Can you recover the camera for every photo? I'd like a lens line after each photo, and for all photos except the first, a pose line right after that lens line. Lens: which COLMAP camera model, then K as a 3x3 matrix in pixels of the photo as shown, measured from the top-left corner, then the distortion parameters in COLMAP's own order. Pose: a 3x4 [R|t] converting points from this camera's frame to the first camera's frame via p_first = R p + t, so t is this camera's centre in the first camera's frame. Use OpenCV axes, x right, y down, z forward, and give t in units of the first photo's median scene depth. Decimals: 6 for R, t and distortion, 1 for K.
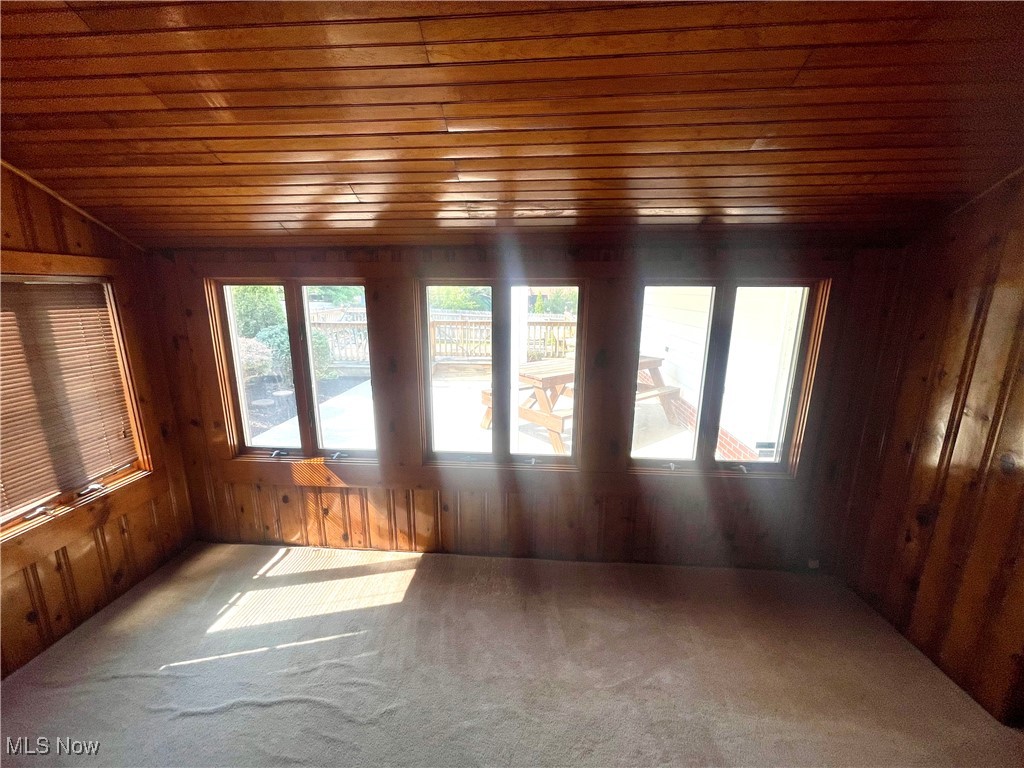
lens RADIAL K [[411.9, 0, 512.0], [0, 411.9, 384.0], [0, 0, 1]] dist [0.003015, 0.000370]
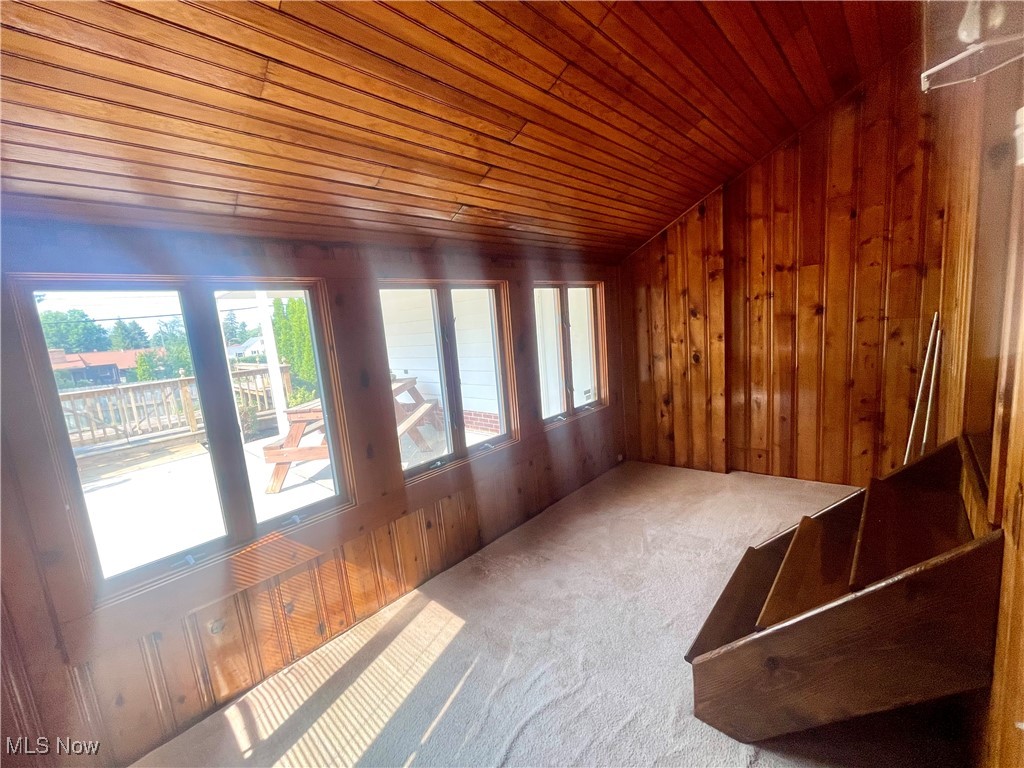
lens RADIAL K [[419.9, 0, 511.8], [0, 419.9, 374.8], [0, 0, 1]] dist [0.001004, -0.000019]
pose [[0.624467, -0.158596, 0.764780, -0.750117], [0.238042, 0.971229, 0.007040, 0.011581], [-0.743893, 0.177653, 0.644253, 0.204937]]
